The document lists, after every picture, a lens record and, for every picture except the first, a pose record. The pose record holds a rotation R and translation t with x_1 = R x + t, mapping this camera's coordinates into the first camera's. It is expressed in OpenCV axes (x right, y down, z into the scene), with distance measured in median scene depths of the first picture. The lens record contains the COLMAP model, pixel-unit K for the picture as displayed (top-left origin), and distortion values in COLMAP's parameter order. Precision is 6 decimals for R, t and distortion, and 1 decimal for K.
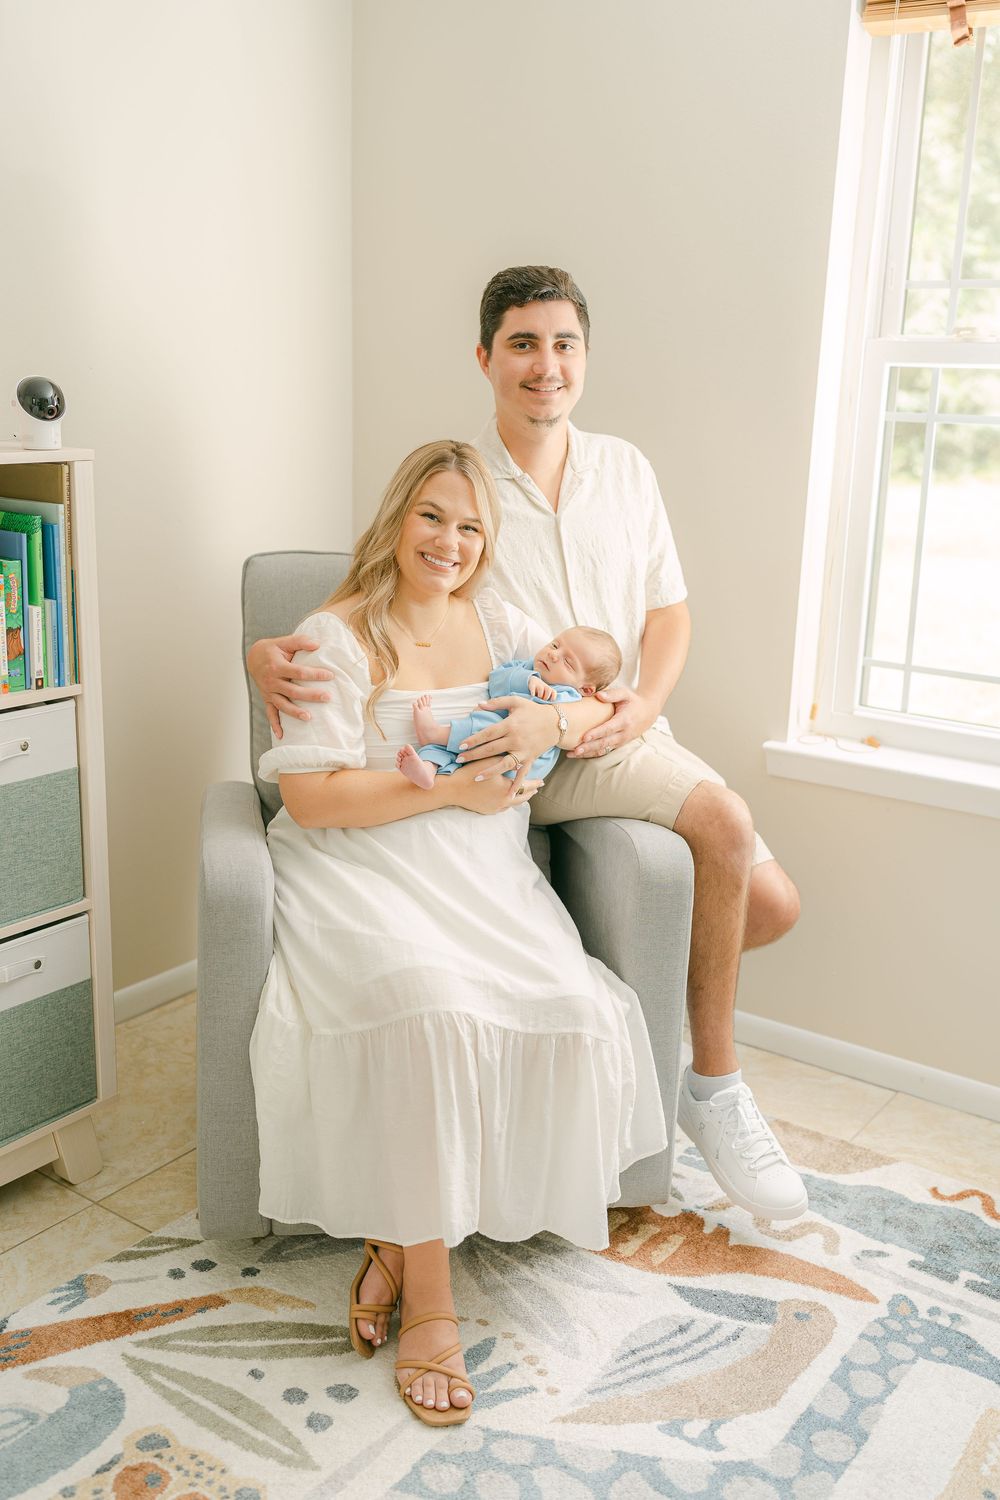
lens RADIAL K [[1526.5, 0, 500.0], [0, 1526.5, 750.0], [0, 0, 1]] dist [0.023899, 0.013632]
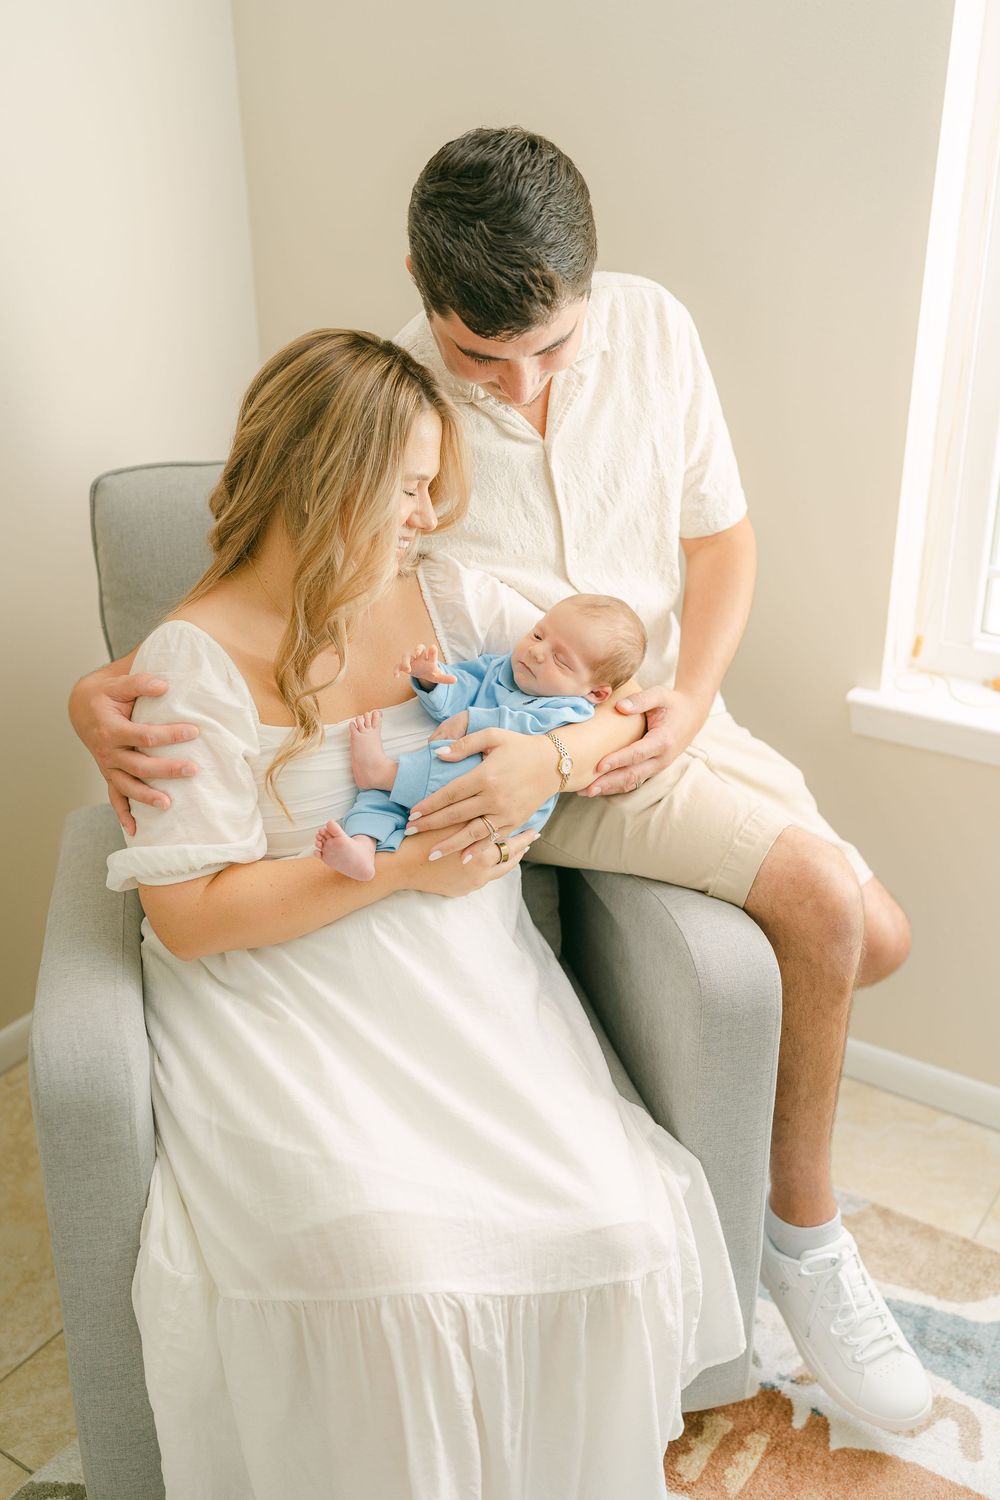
lens RADIAL K [[1481.6, 0, 523.4], [0, 1481.6, 749.0], [0, 0, 1]] dist [0.001444, 0.015639]
pose [[0.998011, -0.059222, 0.021588, 0.008341], [0.052886, 0.973055, 0.224427, -0.166251], [-0.034297, -0.222839, 0.974252, 0.391664]]
